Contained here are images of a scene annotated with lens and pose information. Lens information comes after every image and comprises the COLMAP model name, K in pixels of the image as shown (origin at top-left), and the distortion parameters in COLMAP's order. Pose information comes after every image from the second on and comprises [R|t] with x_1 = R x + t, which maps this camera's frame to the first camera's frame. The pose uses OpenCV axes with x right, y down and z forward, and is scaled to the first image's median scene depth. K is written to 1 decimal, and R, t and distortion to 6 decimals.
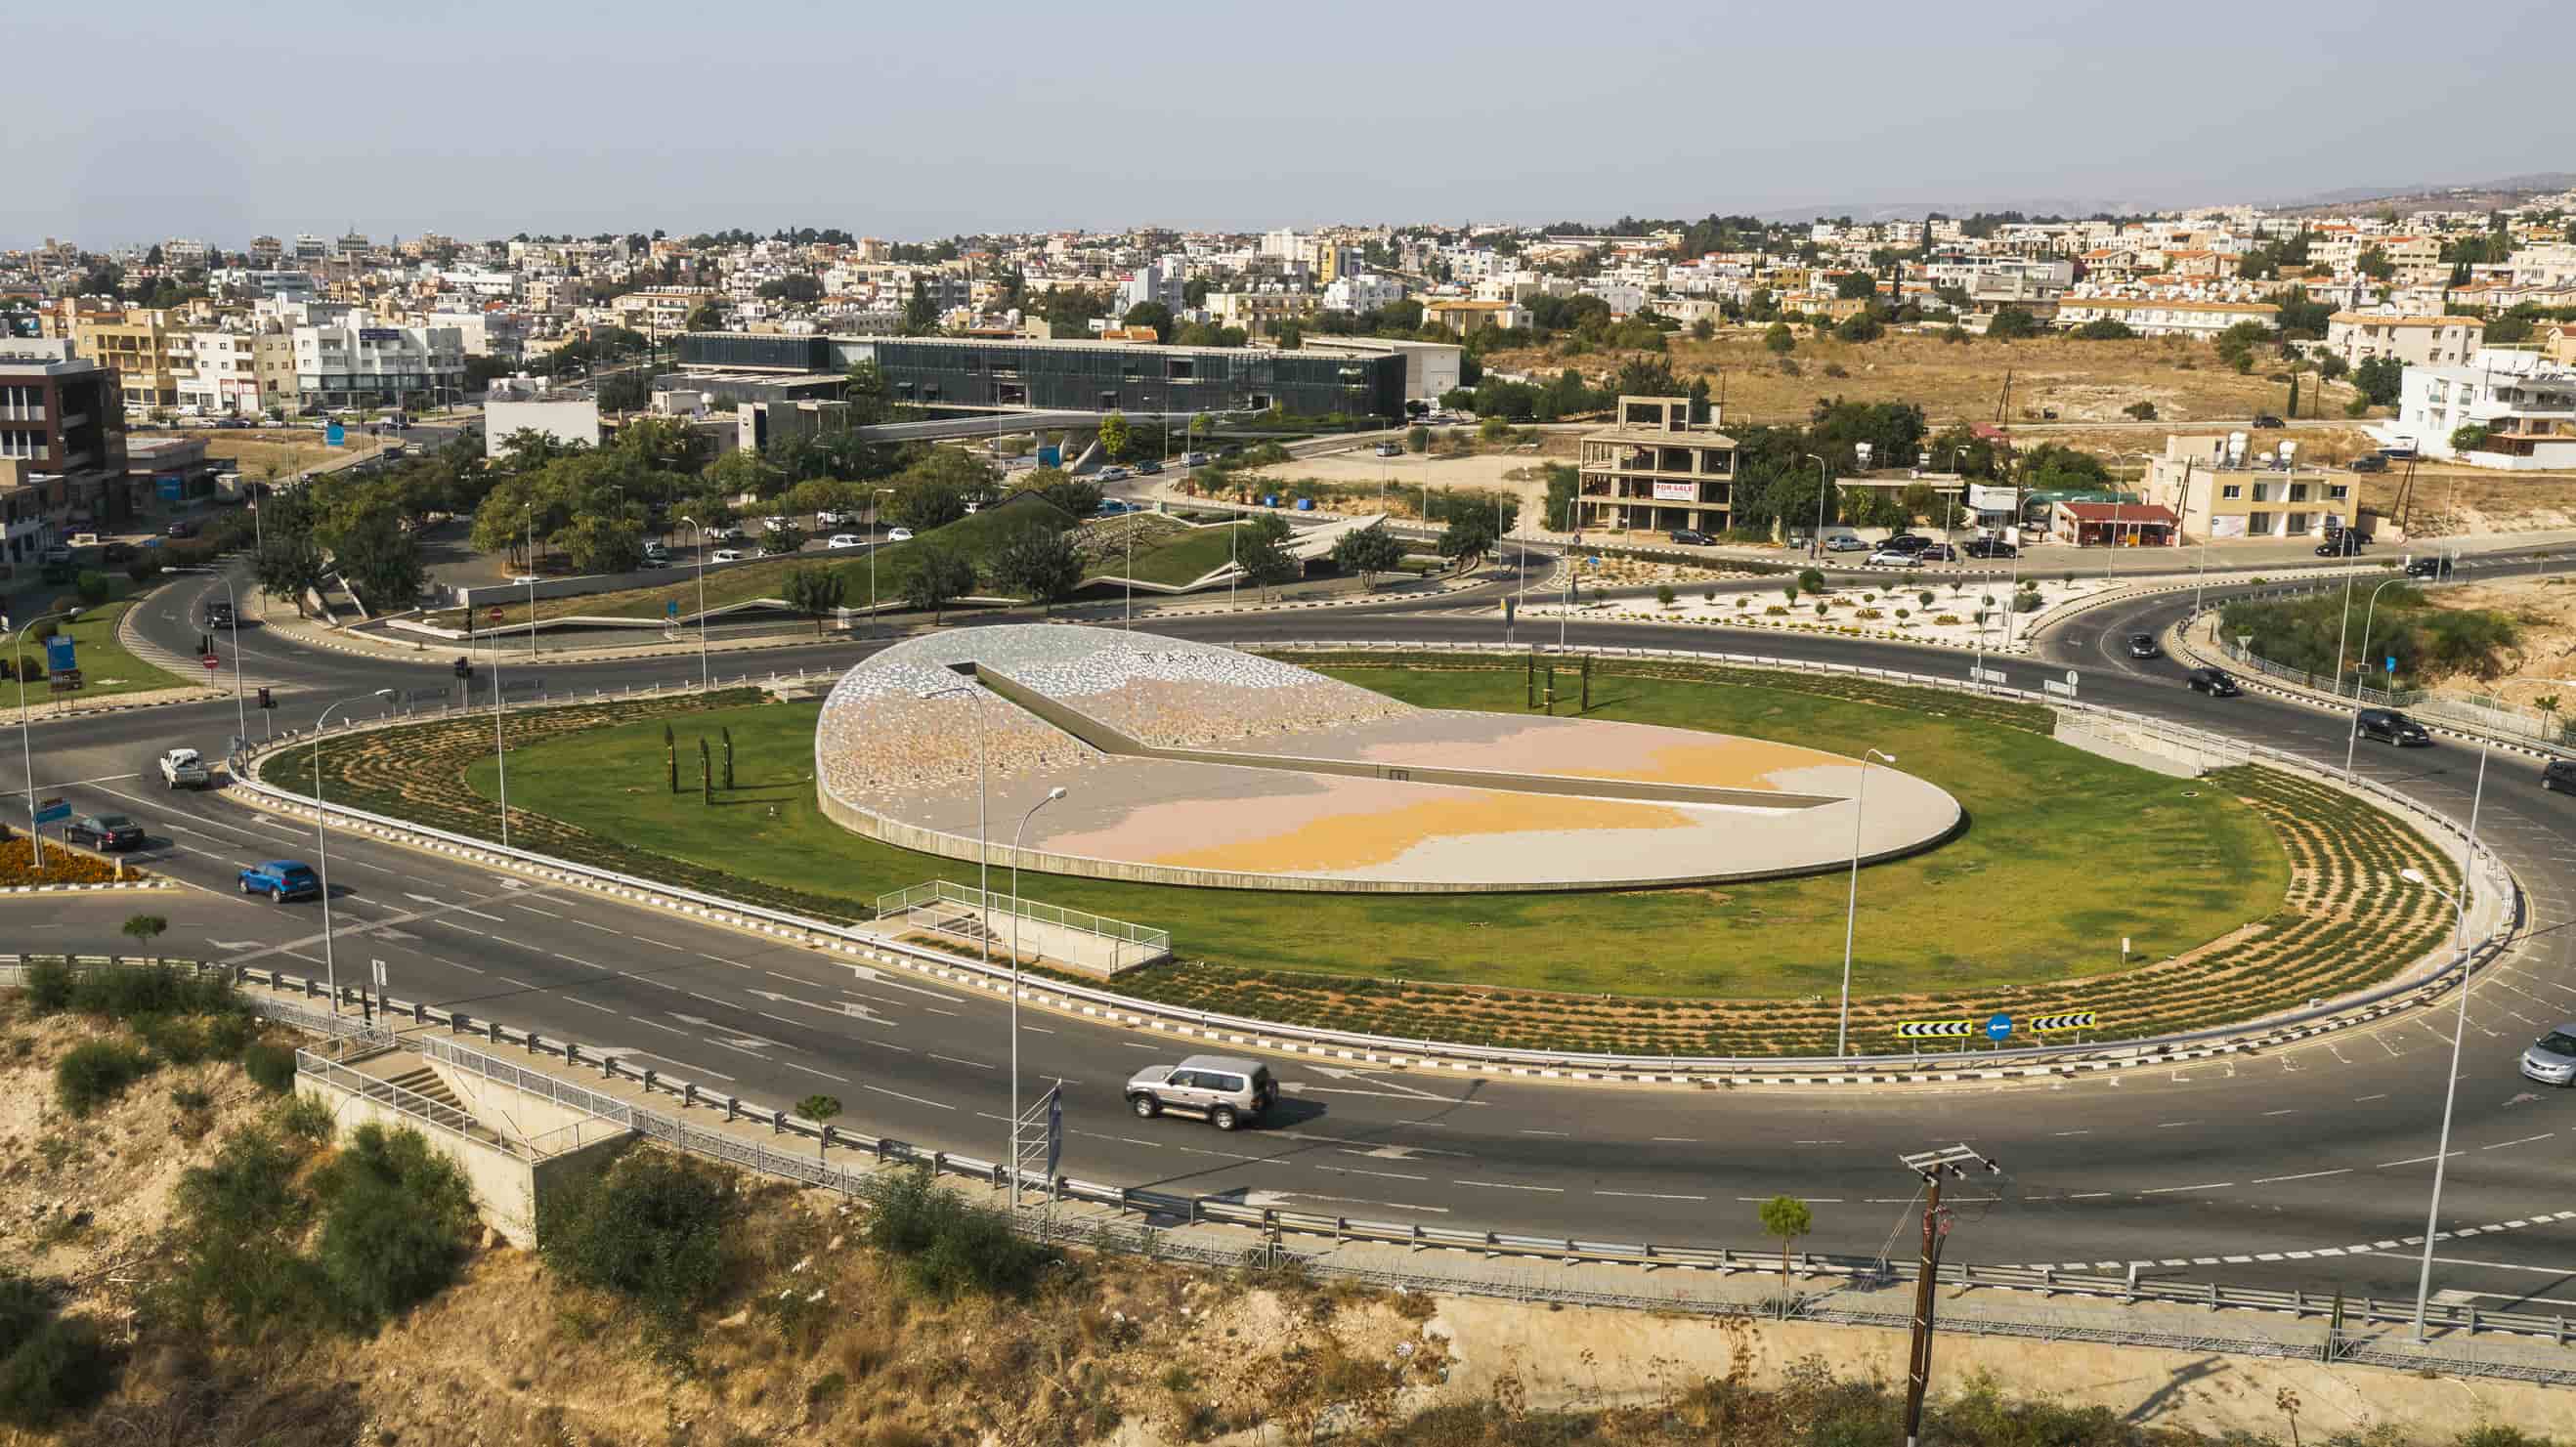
lens RADIAL K [[2241.8, 0, 1288.0], [0, 2241.8, 723.5], [0, 0, 1]] dist [0.001383, 0.019991]
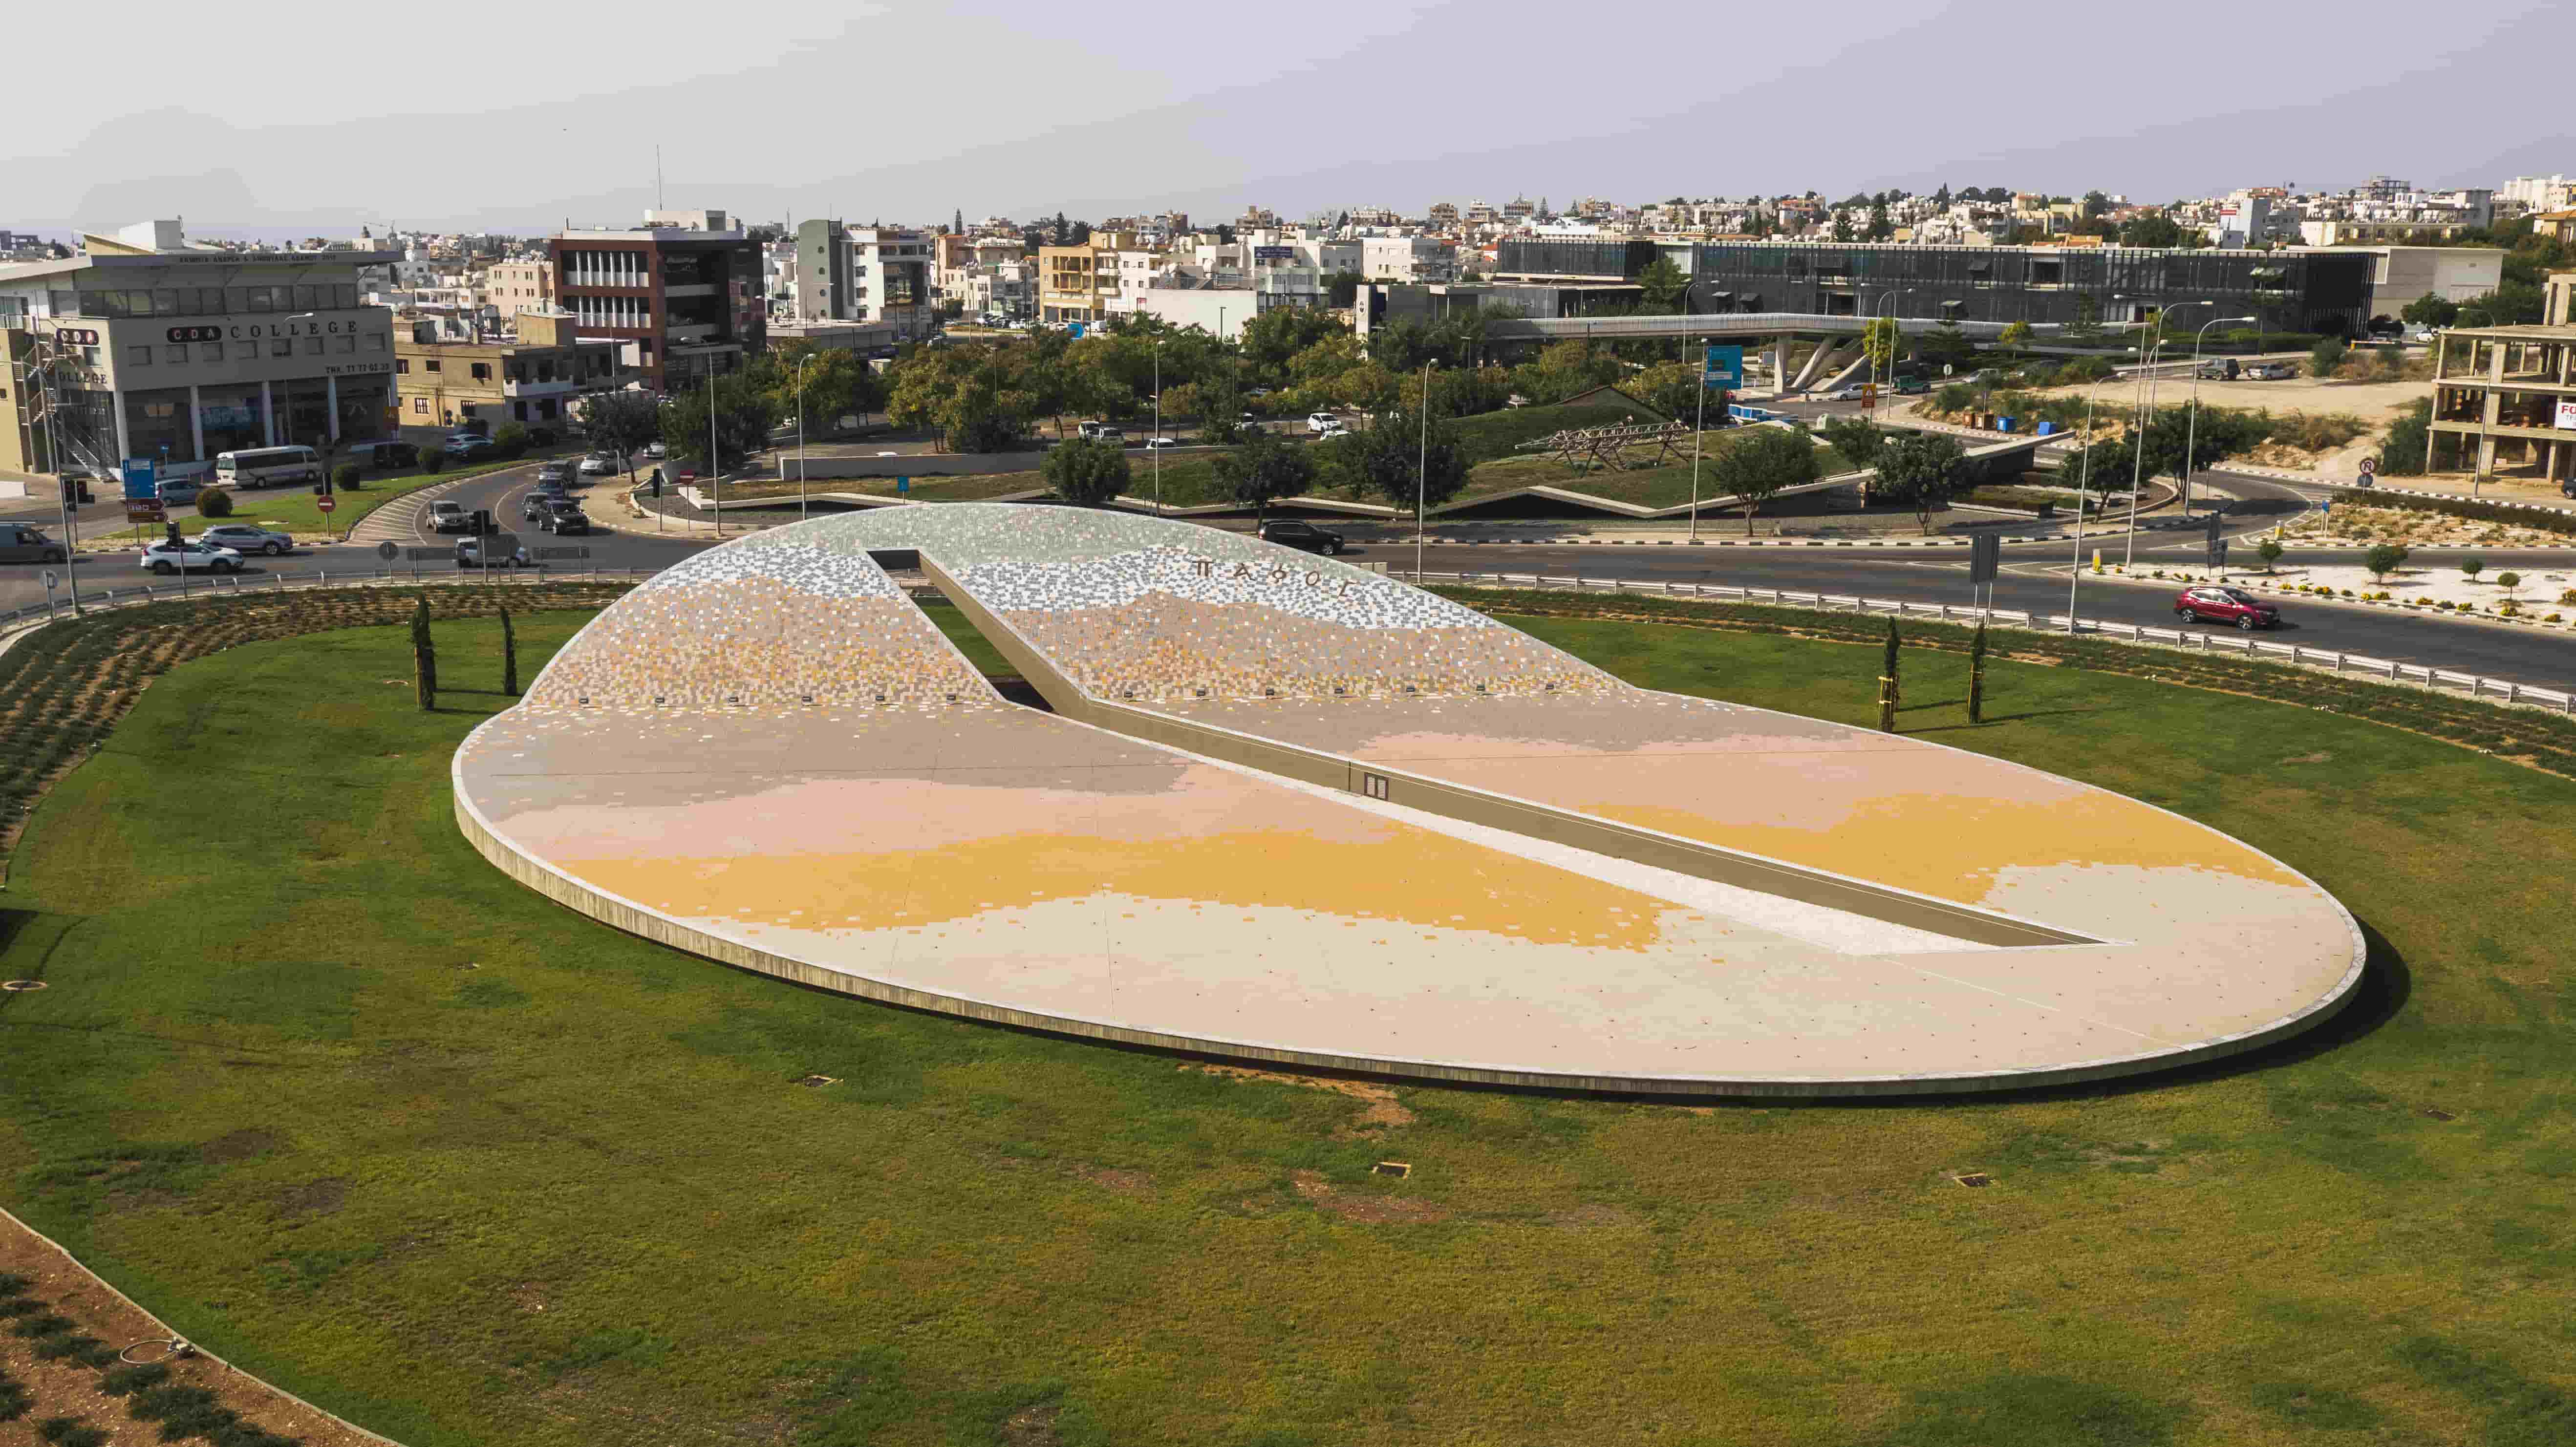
lens RADIAL K [[2241.8, 0, 1288.0], [0, 2241.8, 723.5], [0, 0, 1]] dist [0.001383, 0.019991]
pose [[0.861694, 0.099850, -0.497507, 0.126946], [-0.096097, 0.994818, 0.033219, -0.003743], [0.498245, 0.019185, 0.866824, 0.200844]]
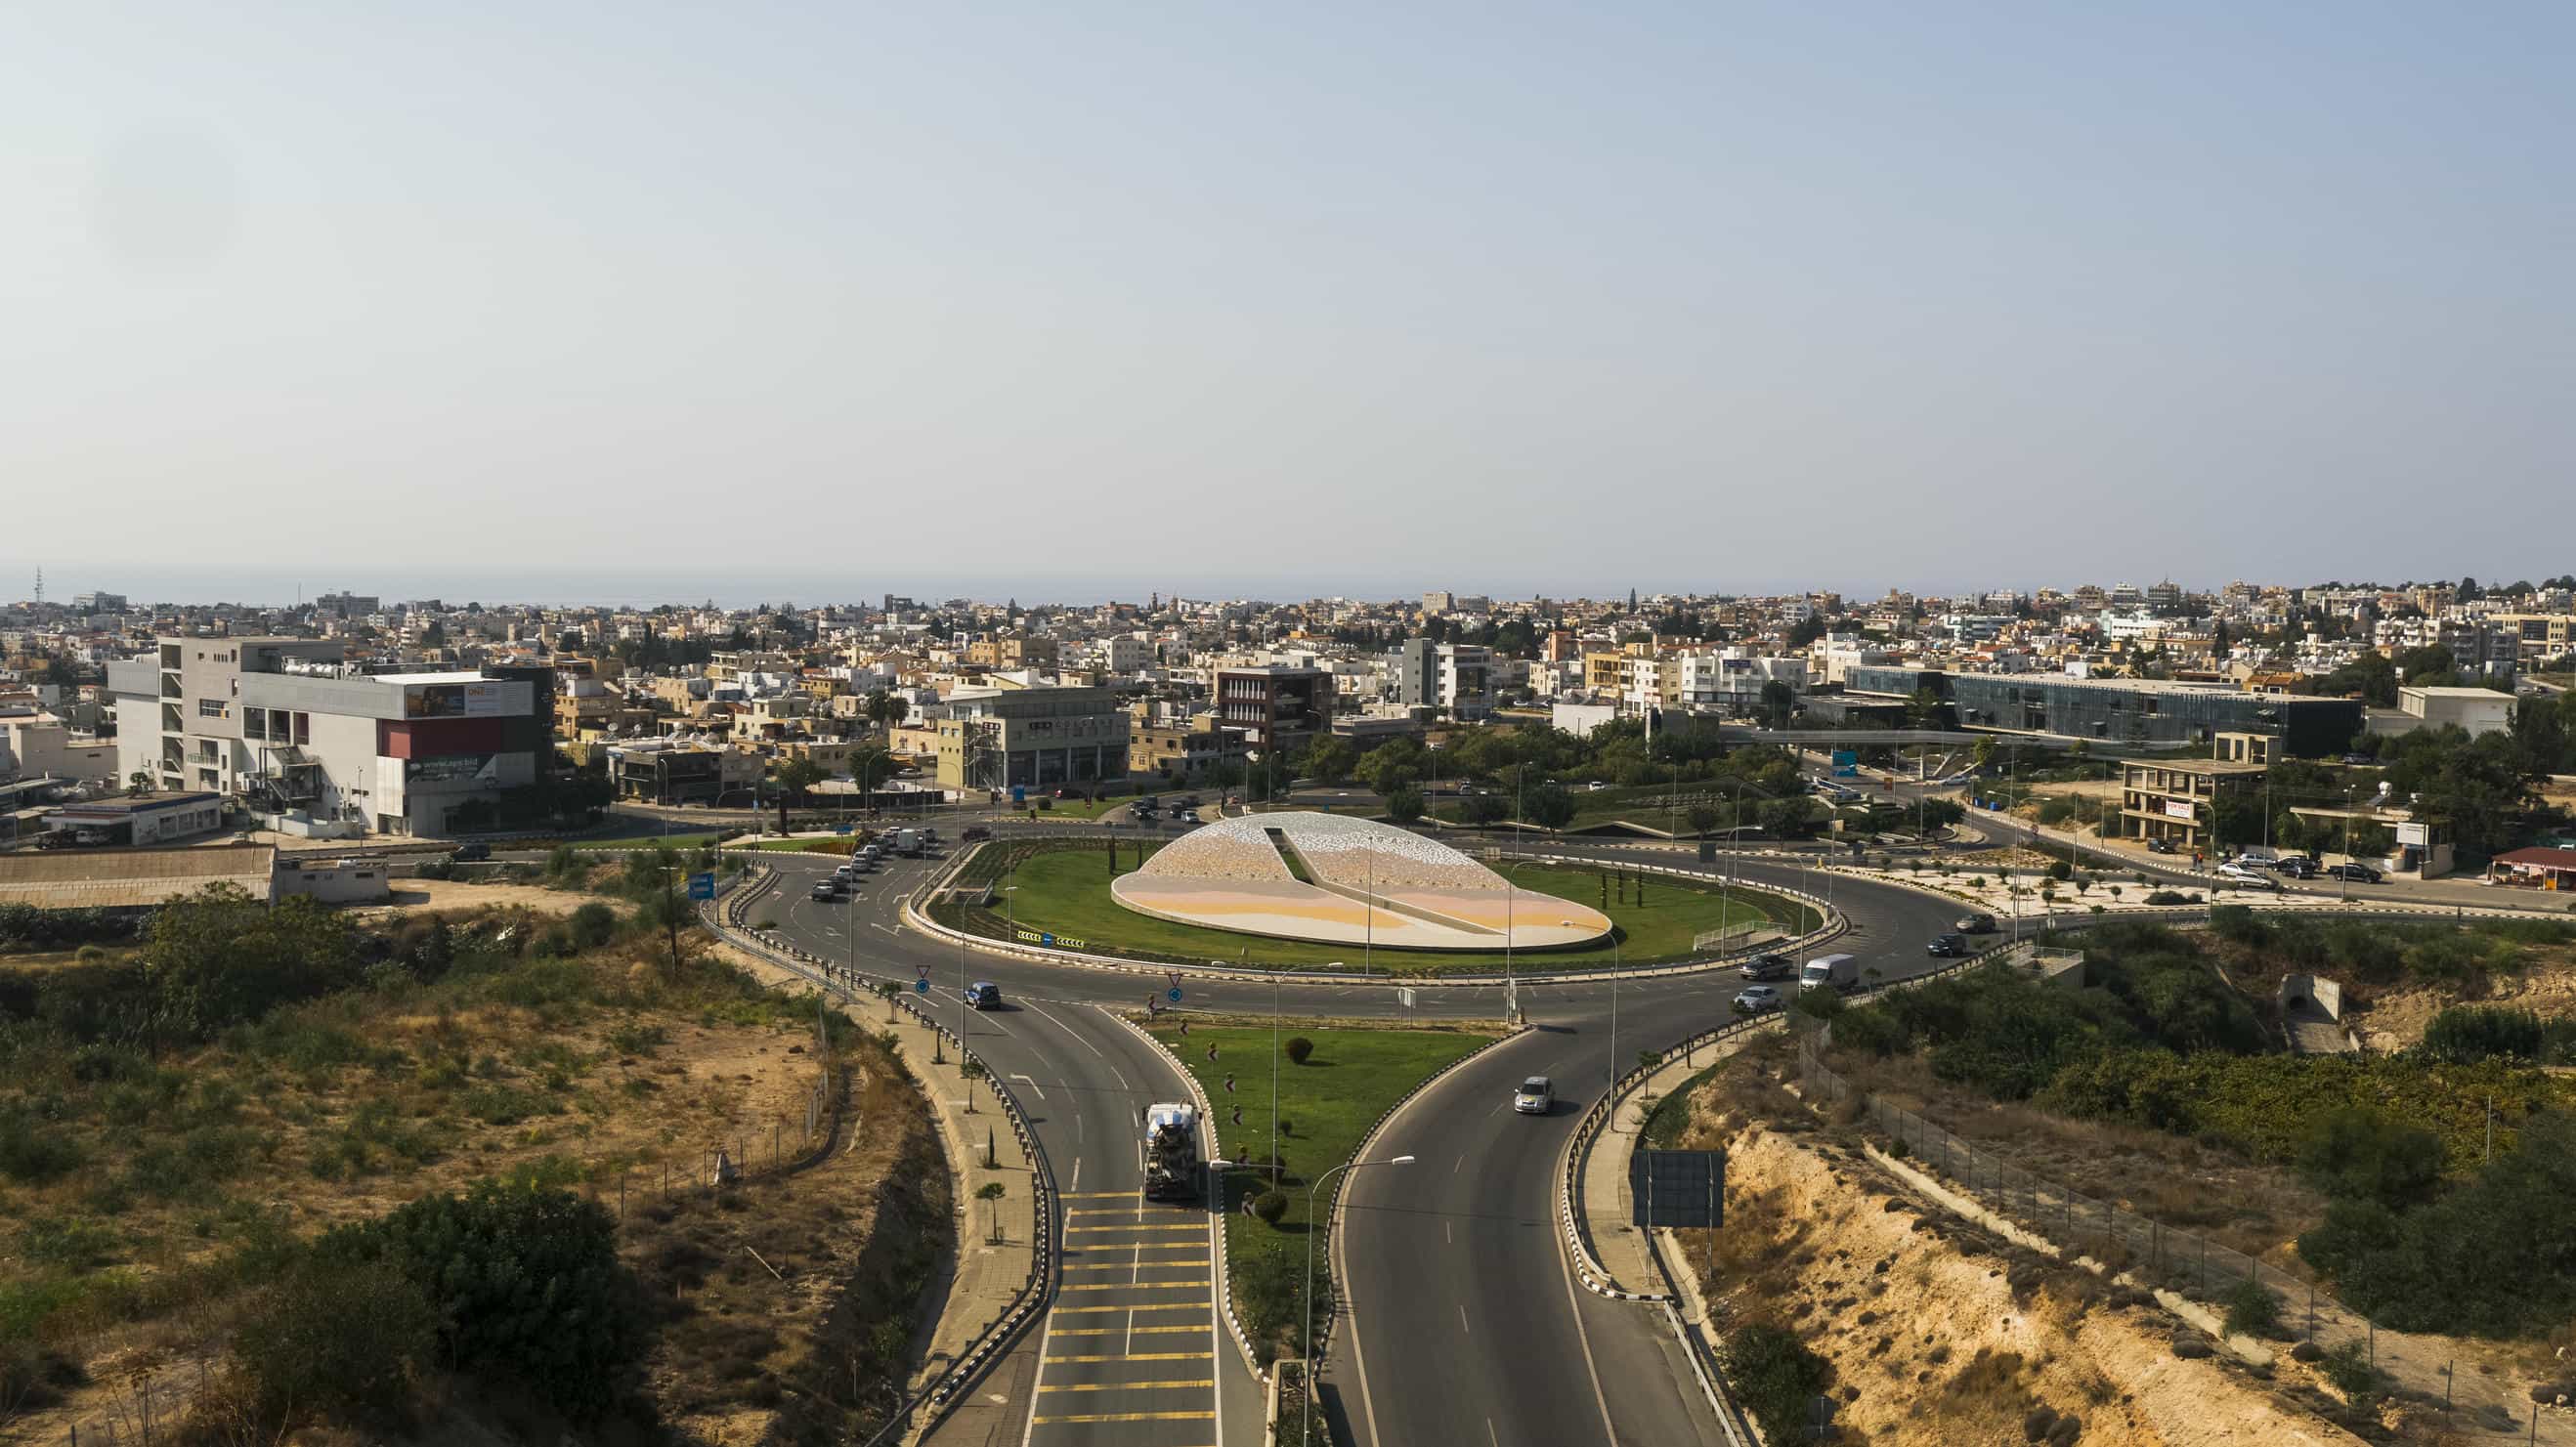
lens RADIAL K [[2241.8, 0, 1288.0], [0, 2241.8, 723.5], [0, 0, 1]] dist [0.001383, 0.019991]
pose [[0.654516, 0.044935, -0.754712, 0.538070], [-0.157712, 0.984387, -0.078164, 0.013379], [0.739416, 0.170187, 0.651383, -0.094299]]
